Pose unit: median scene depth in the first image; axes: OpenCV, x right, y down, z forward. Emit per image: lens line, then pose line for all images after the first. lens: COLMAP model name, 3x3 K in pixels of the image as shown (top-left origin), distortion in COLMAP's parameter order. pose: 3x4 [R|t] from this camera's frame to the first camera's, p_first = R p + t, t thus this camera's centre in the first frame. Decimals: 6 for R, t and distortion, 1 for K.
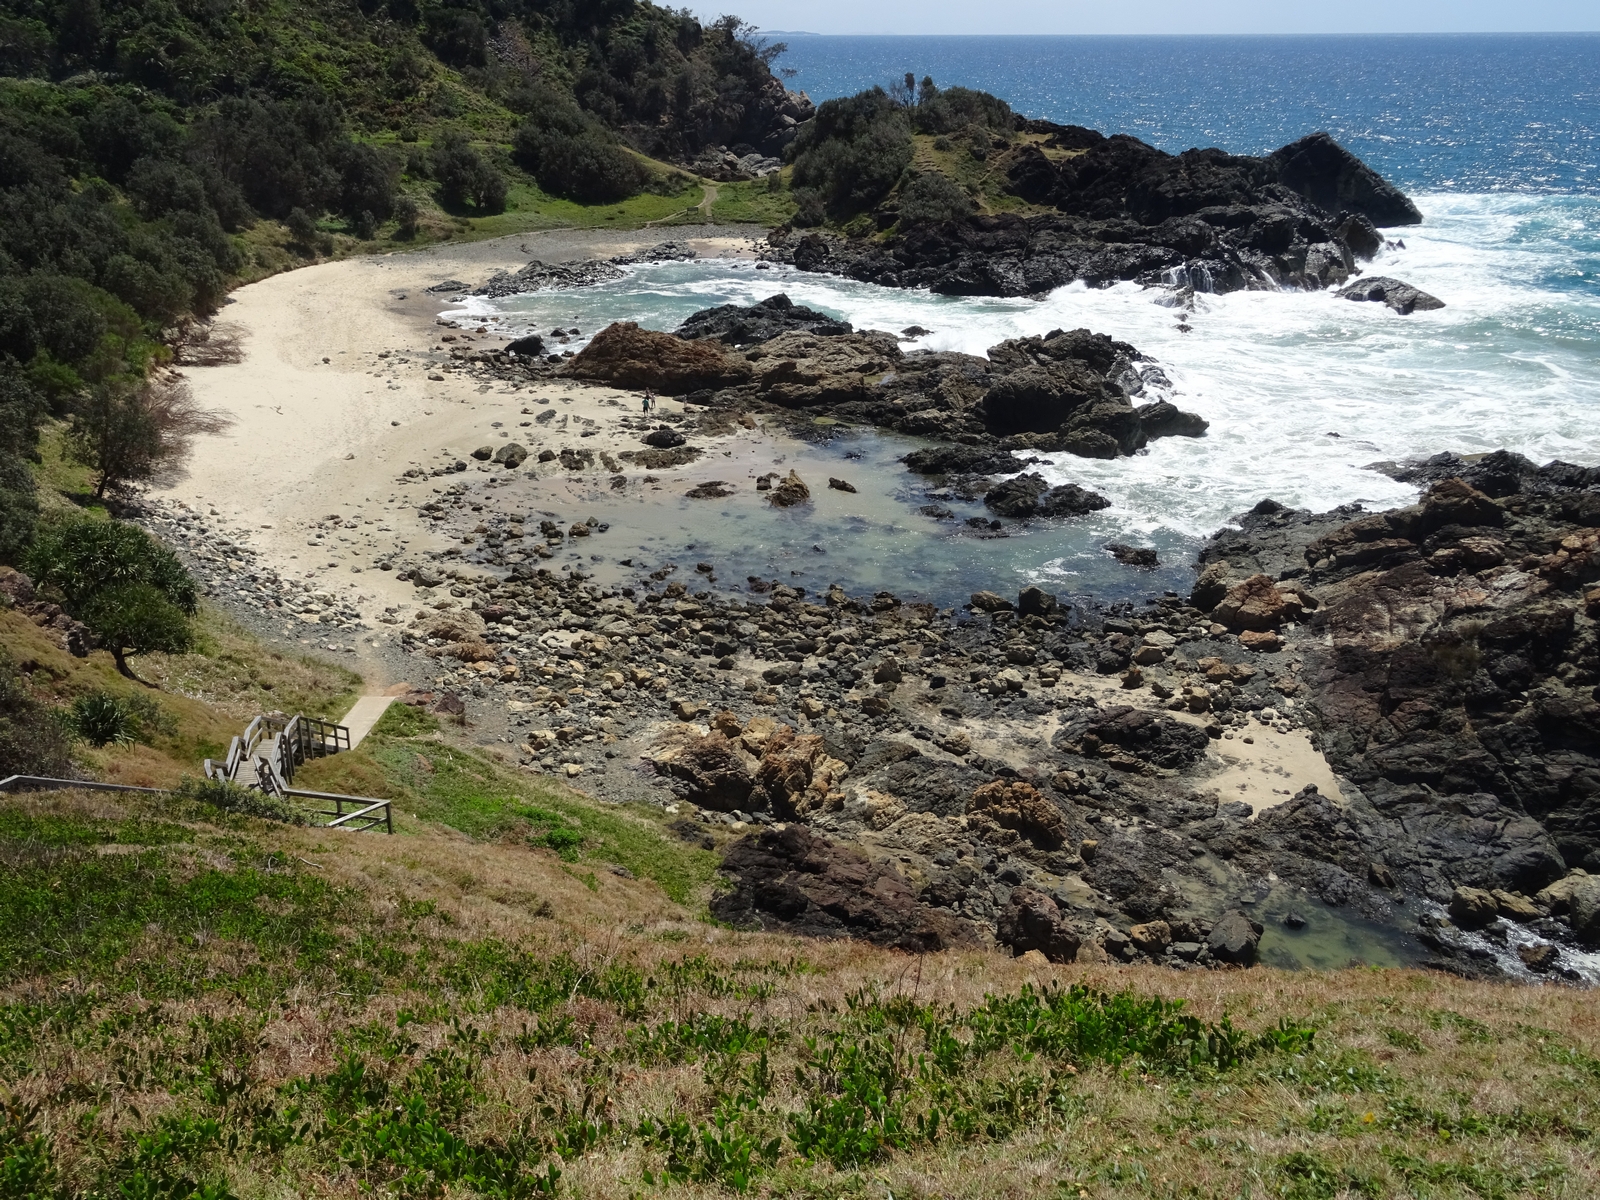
lens RADIAL K [[1469.3, 0, 800.0], [0, 1469.3, 600.0], [0, 0, 1]] dist [0.015535, 0.007031]
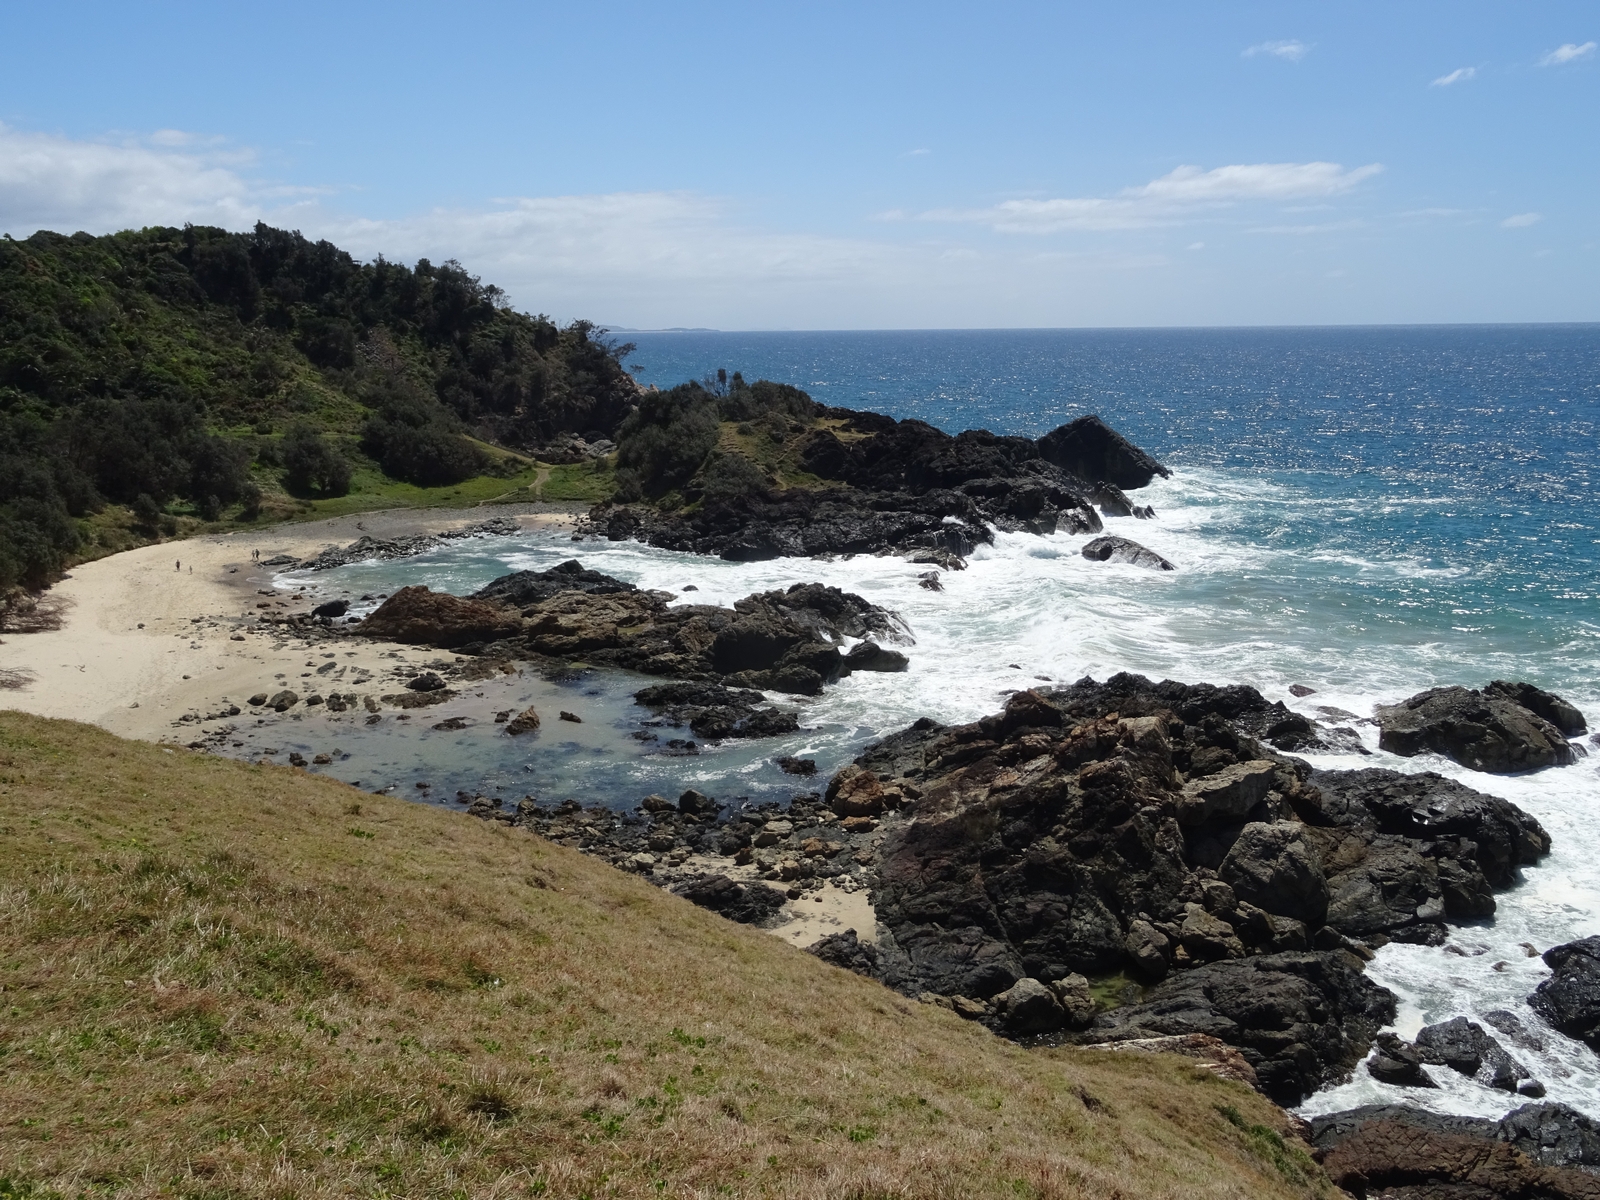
lens RADIAL K [[1458.2, 0, 800.0], [0, 1458.2, 600.0], [0, 0, 1]] dist [0.017210, -0.008834]
pose [[0.997904, -0.021475, 0.061044, 0.086940], [0.032270, 0.982811, -0.181774, 0.027858], [-0.056091, 0.183362, 0.981444, -0.090014]]
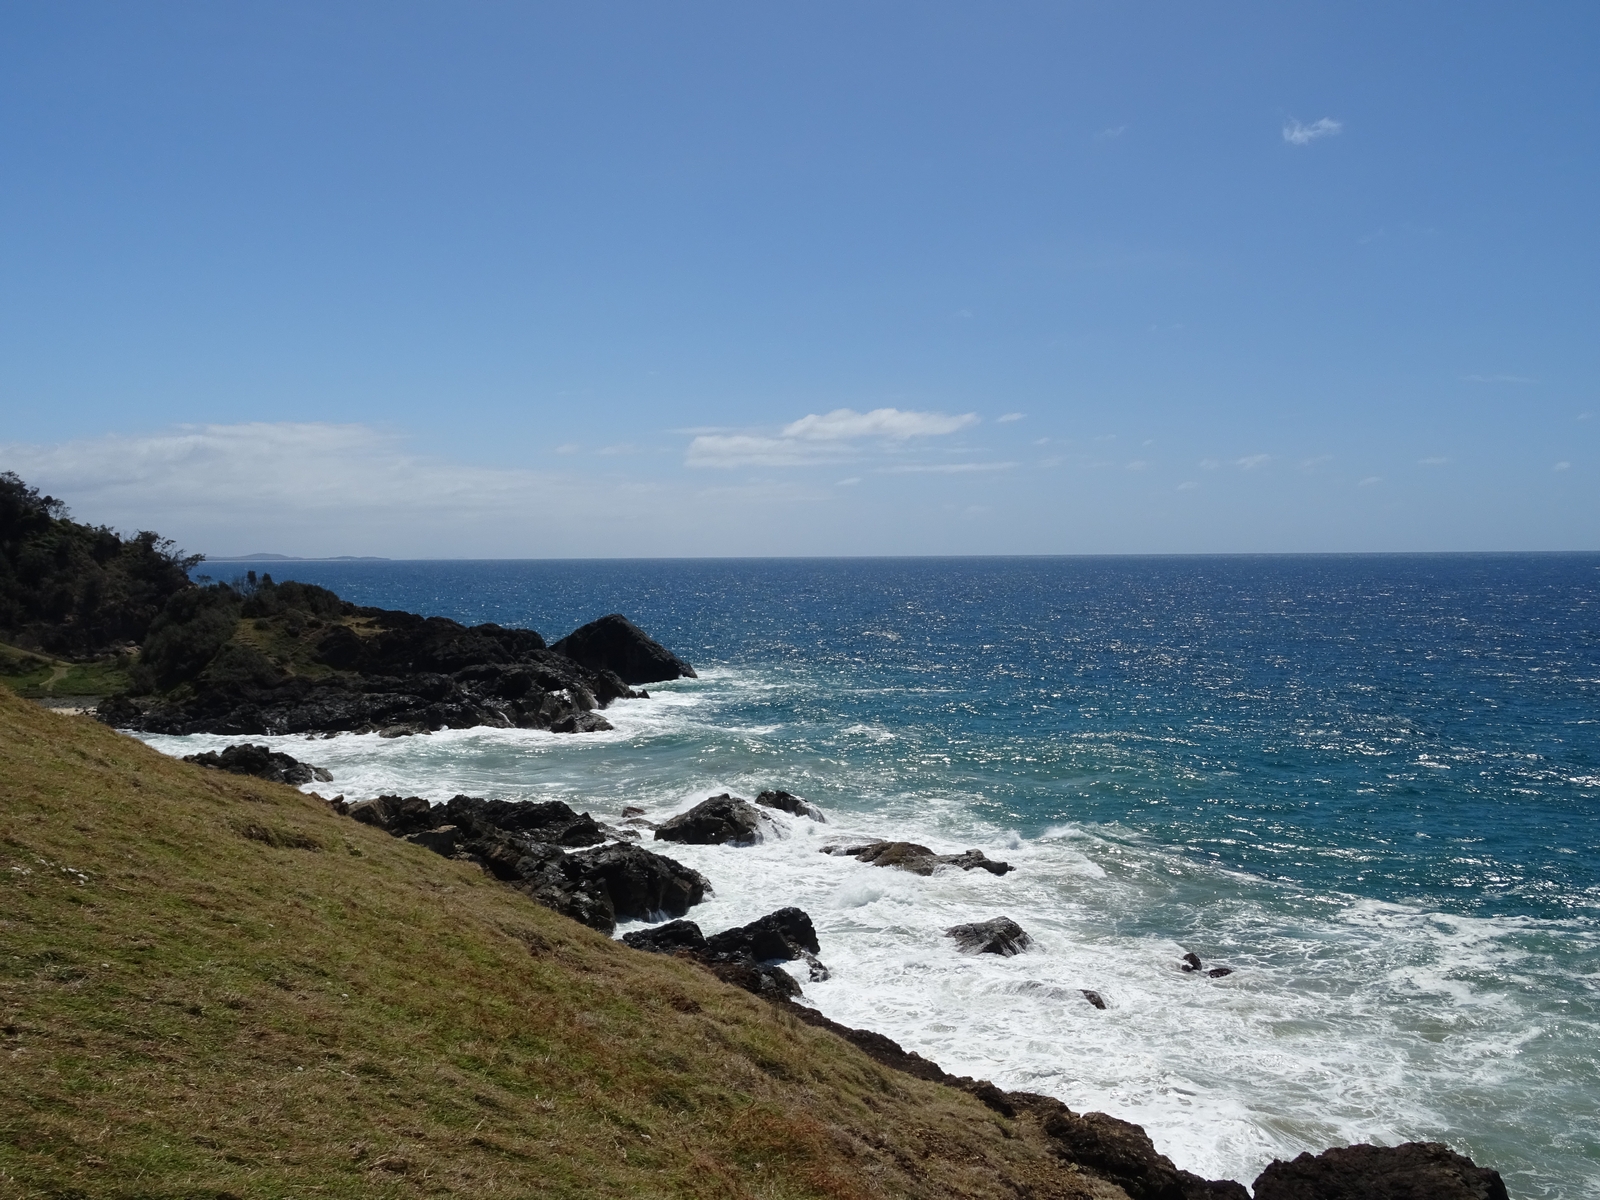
lens RADIAL K [[1469.3, 0, 800.0], [0, 1469.3, 600.0], [0, 0, 1]] dist [0.015535, 0.007031]
pose [[0.961741, -0.015272, 0.273533, 0.242717], [0.105343, 0.942296, -0.317775, 0.121677], [-0.252896, 0.334433, 0.907854, -0.251243]]
